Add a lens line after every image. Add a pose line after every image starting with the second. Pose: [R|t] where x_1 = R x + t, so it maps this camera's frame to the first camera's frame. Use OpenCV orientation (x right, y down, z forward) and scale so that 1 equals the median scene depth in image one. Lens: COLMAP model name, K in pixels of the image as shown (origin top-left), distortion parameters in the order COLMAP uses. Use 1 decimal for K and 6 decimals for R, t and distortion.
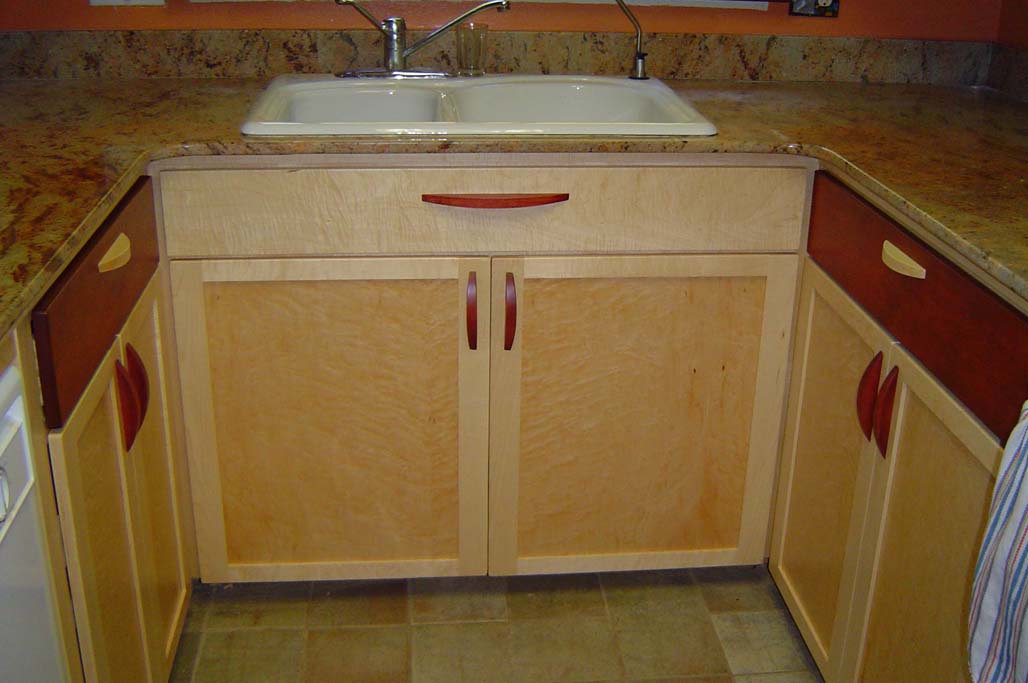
lens RADIAL K [[1178.8, 0, 516.2], [0, 1178.8, 325.1], [0, 0, 1]] dist [-0.122818, -0.022827]
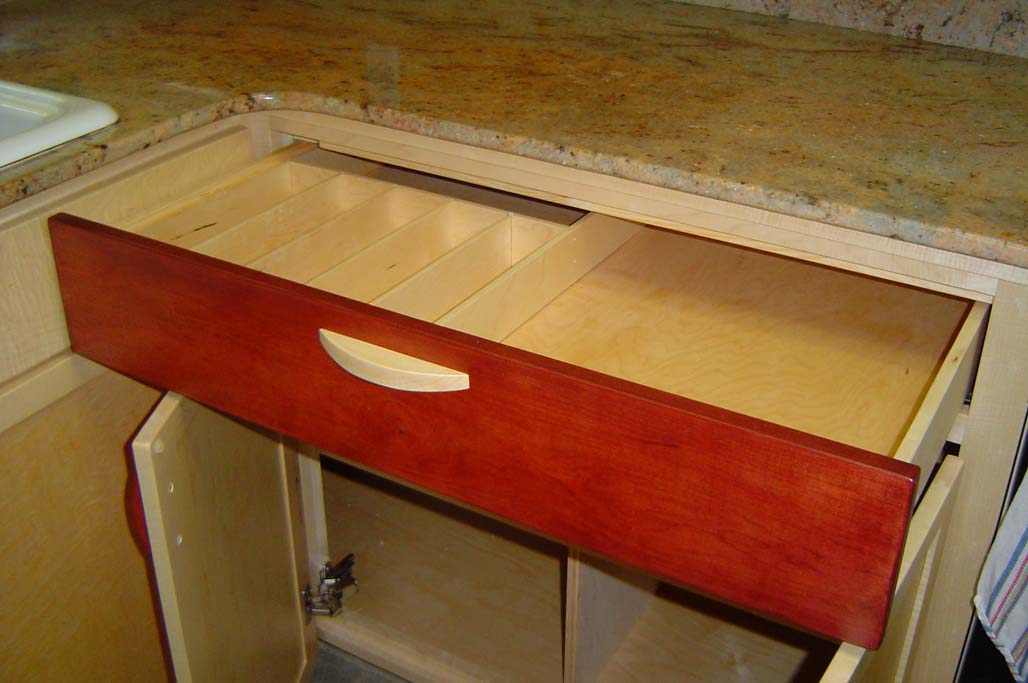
lens RADIAL K [[1178.8, 0, 516.2], [0, 1178.8, 325.1], [0, 0, 1]] dist [-0.122818, -0.022827]
pose [[0.591002, -0.396666, 0.702405, -0.139705], [0.293518, 0.916803, 0.270776, -0.139066], [-0.751374, 0.046139, 0.658261, 0.387583]]
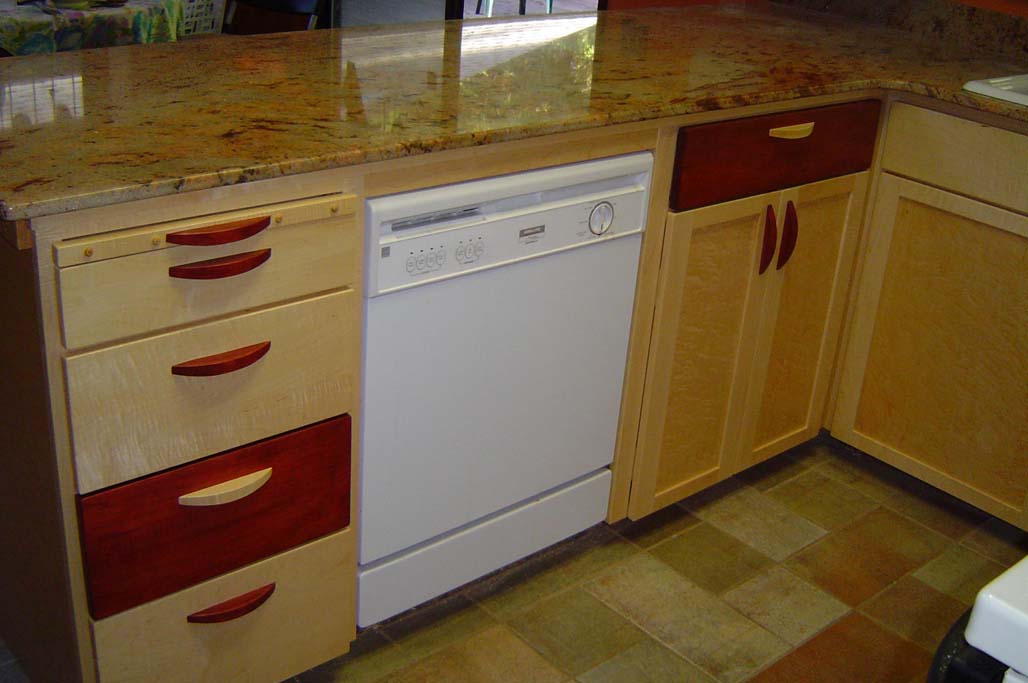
lens RADIAL K [[1178.8, 0, 516.2], [0, 1178.8, 325.1], [0, 0, 1]] dist [-0.122818, -0.022827]
pose [[0.584797, 0.341184, -0.735939, 0.376142], [-0.350501, 0.924462, 0.150066, 0.040155], [0.731547, 0.170189, 0.660208, -0.082467]]
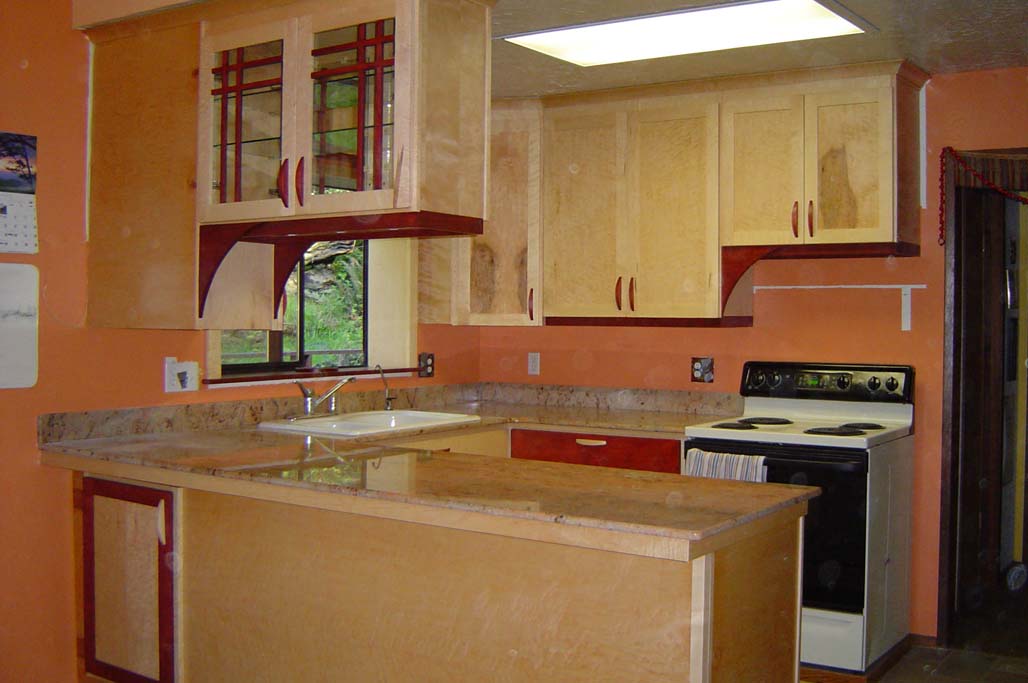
lens RADIAL K [[1178.8, 0, 516.2], [0, 1178.8, 325.1], [0, 0, 1]] dist [-0.122818, -0.022827]
pose [[0.638402, -0.029268, 0.769146, -1.400006], [0.287540, 0.935999, -0.203045, 0.145905], [-0.713977, 0.350785, 0.605959, -0.515823]]
